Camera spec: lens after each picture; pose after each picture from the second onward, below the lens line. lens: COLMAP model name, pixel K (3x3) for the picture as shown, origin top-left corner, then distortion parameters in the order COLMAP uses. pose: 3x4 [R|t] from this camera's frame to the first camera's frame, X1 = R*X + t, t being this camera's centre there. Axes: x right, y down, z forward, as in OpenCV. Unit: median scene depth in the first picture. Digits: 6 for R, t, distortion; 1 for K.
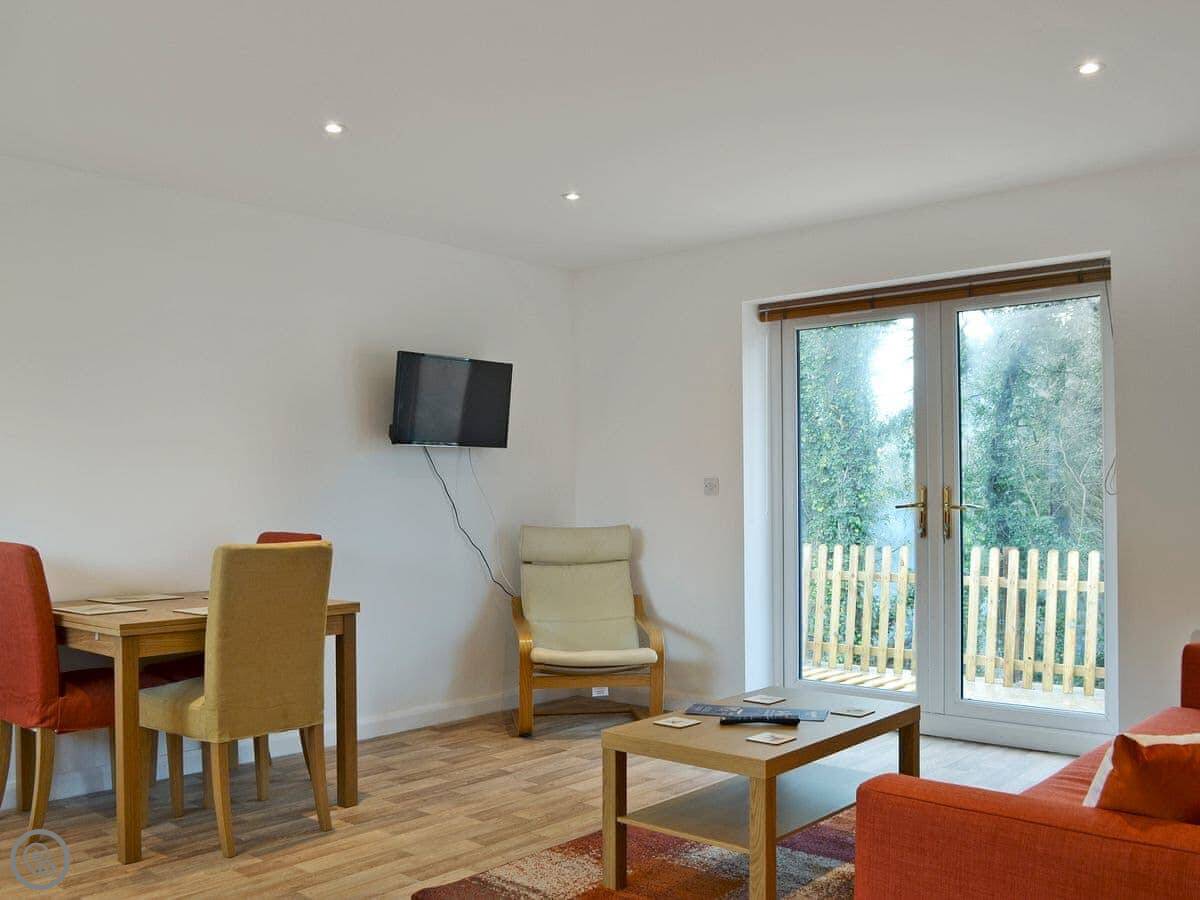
lens RADIAL K [[1130.6, 0, 604.2], [0, 1130.6, 478.0], [0, 0, 1]] dist [0.015579, 0.006399]
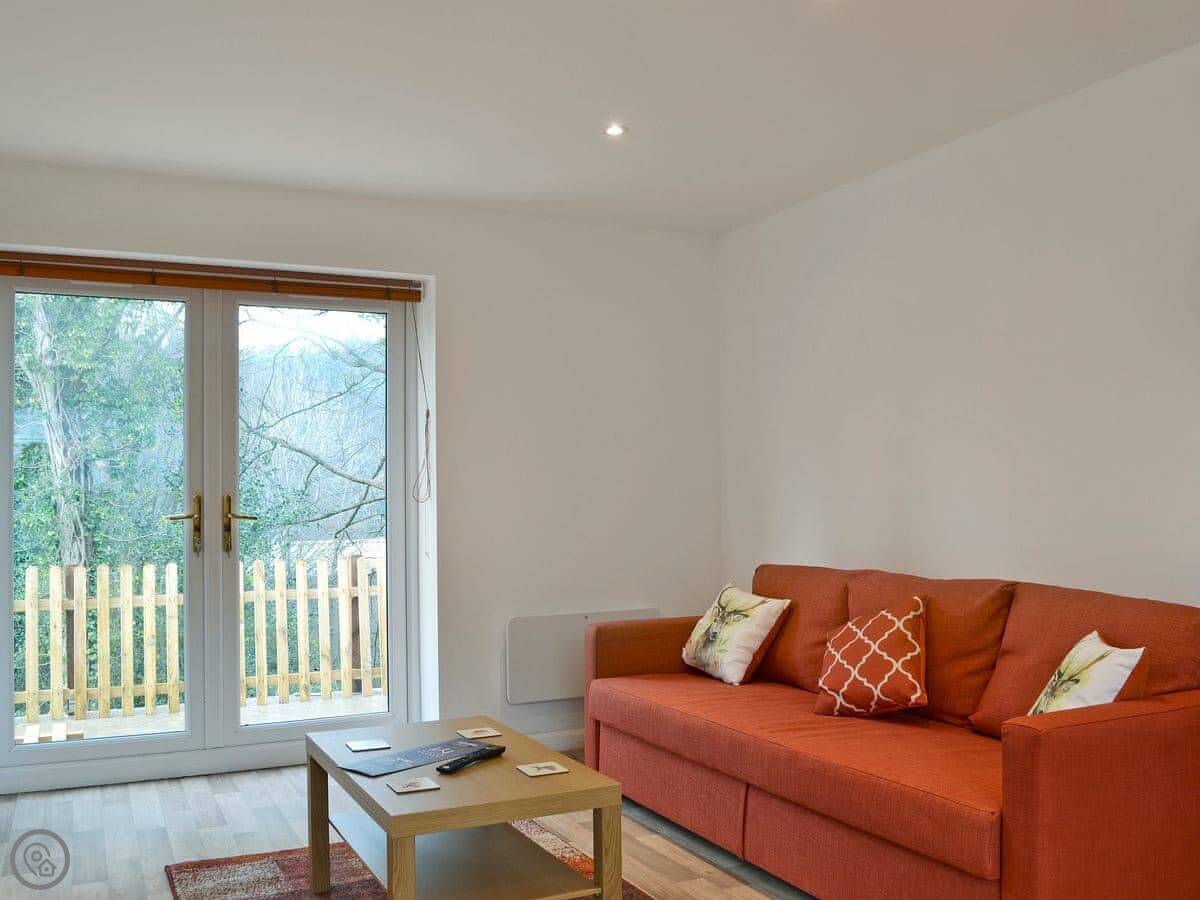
lens RADIAL K [[1130.6, 0, 604.2], [0, 1130.6, 478.0], [0, 0, 1]] dist [0.015579, 0.006399]
pose [[0.421522, 0.014853, 0.906697, -0.302637], [-0.003968, 0.999886, -0.014535, 0.004823], [-0.906810, 0.002529, 0.421533, 0.261929]]
